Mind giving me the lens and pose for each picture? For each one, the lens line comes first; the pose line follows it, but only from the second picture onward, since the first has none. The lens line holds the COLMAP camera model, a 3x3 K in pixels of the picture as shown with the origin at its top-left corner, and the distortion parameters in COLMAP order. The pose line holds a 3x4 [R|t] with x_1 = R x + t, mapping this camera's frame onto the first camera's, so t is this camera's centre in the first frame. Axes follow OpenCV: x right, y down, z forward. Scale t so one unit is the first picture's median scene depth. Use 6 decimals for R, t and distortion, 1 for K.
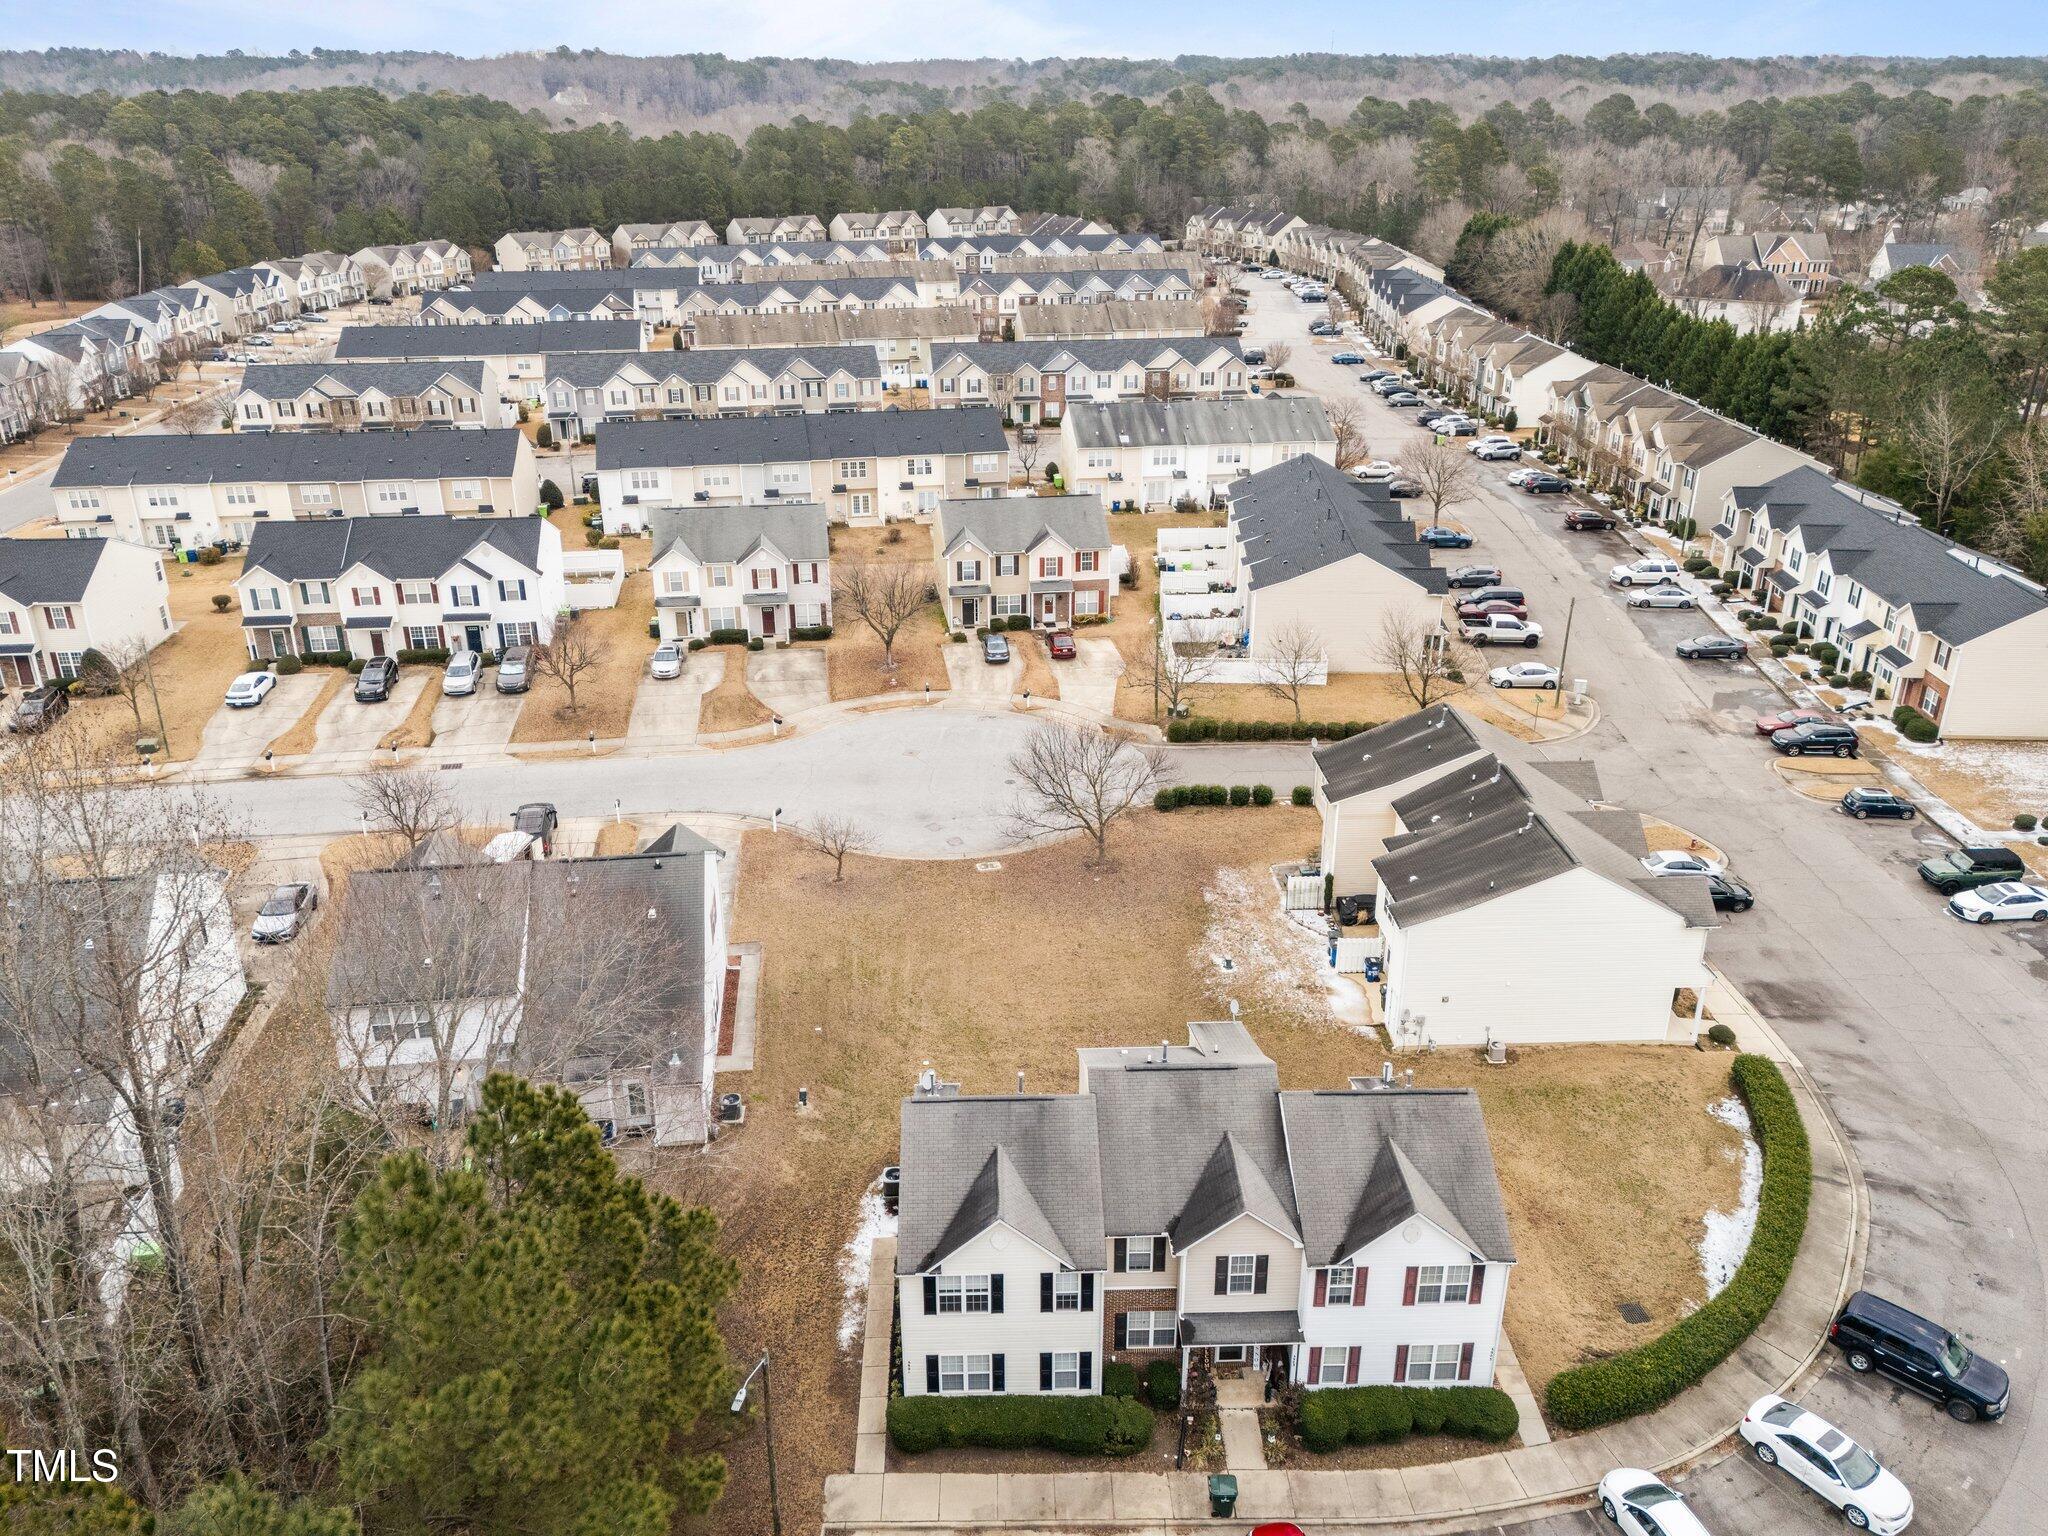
lens RADIAL K [[1512.1, 0, 1015.5], [0, 1512.1, 777.7], [0, 0, 1]] dist [0.031557, -0.001525]
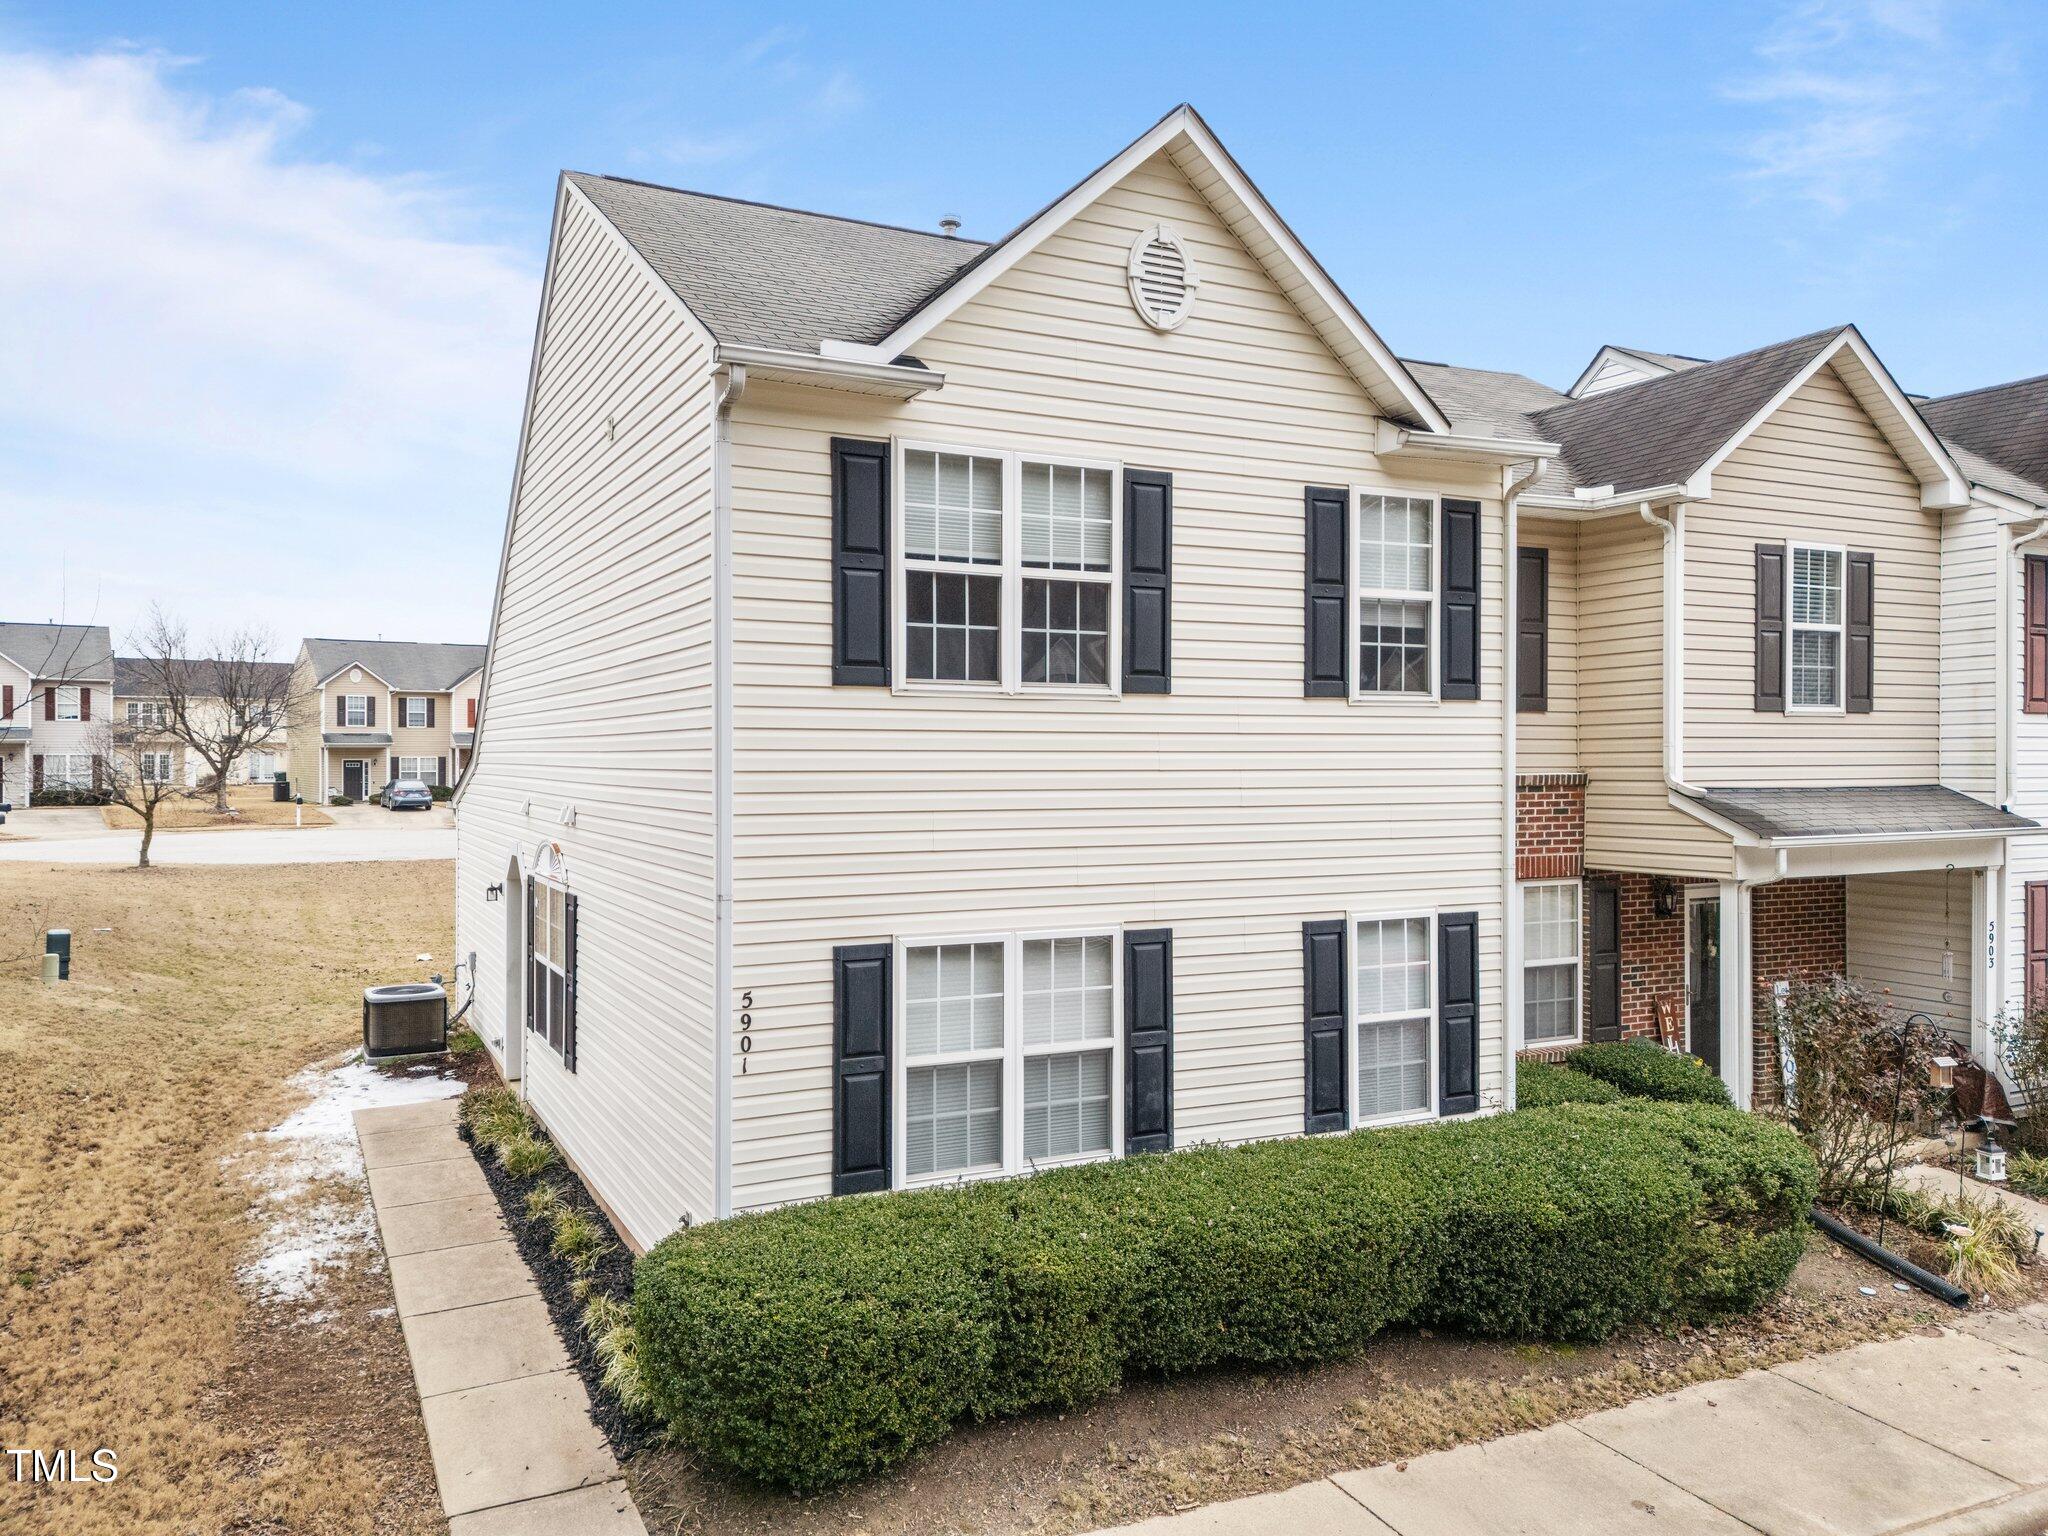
lens RADIAL K [[1512.1, 0, 1016.5], [0, 1512.1, 761.7], [0, 0, 1]] dist [0.031557, -0.001525]
pose [[0.907571, 0.002656, 0.419890, -0.118998], [0.163389, 0.918937, -0.358970, 0.430087], [-0.386806, 0.394396, 0.833567, 0.814482]]
